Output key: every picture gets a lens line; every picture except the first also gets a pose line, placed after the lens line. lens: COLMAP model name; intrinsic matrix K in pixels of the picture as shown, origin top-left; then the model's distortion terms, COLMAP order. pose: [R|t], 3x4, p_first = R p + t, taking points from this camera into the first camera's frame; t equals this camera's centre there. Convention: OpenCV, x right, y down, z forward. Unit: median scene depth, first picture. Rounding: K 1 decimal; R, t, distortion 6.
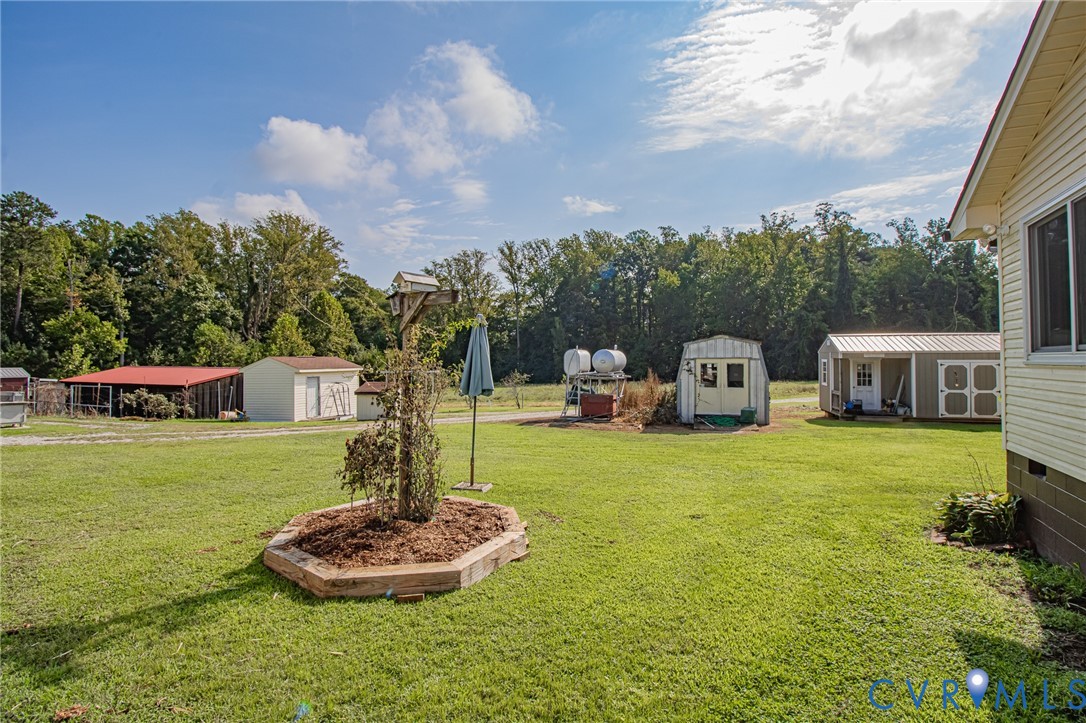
lens RADIAL K [[509.8, 0, 544.5], [0, 509.8, 350.5], [0, 0, 1]] dist [-0.005472, -0.000368]
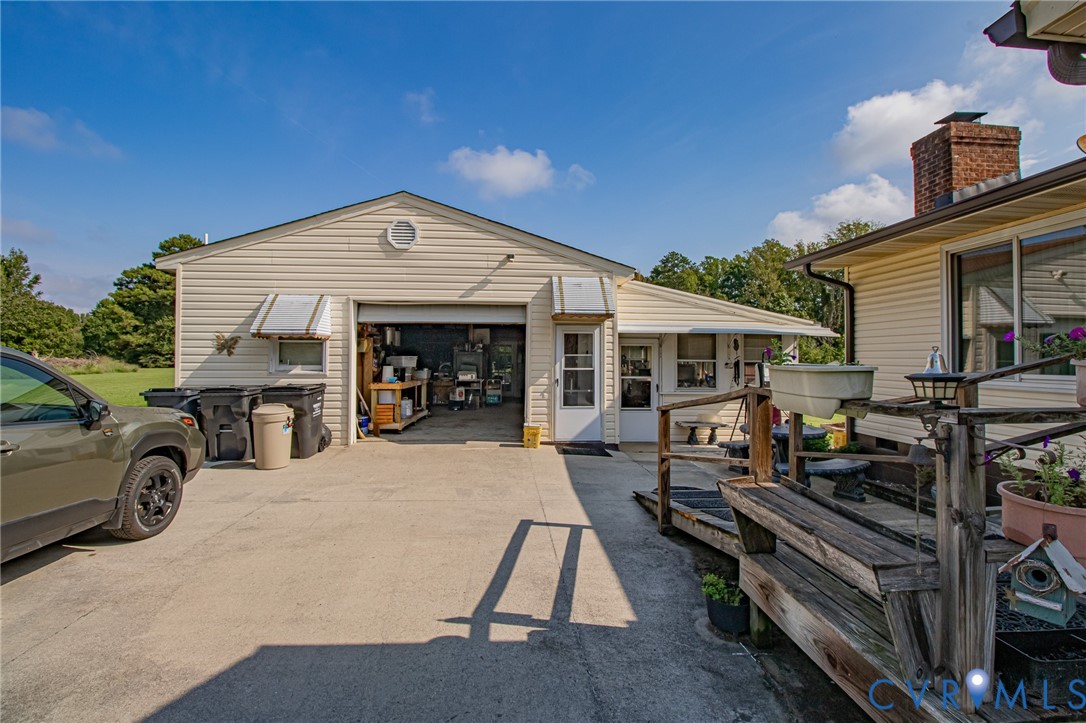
lens RADIAL K [[509.8, 0, 546.8], [0, 509.8, 353.1], [0, 0, 1]] dist [-0.005472, -0.000368]
pose [[0.517284, -0.018464, -0.855614, 0.061757], [0.024600, 0.999675, -0.006701, -0.006950], [0.855460, -0.017582, 0.517570, -0.100531]]
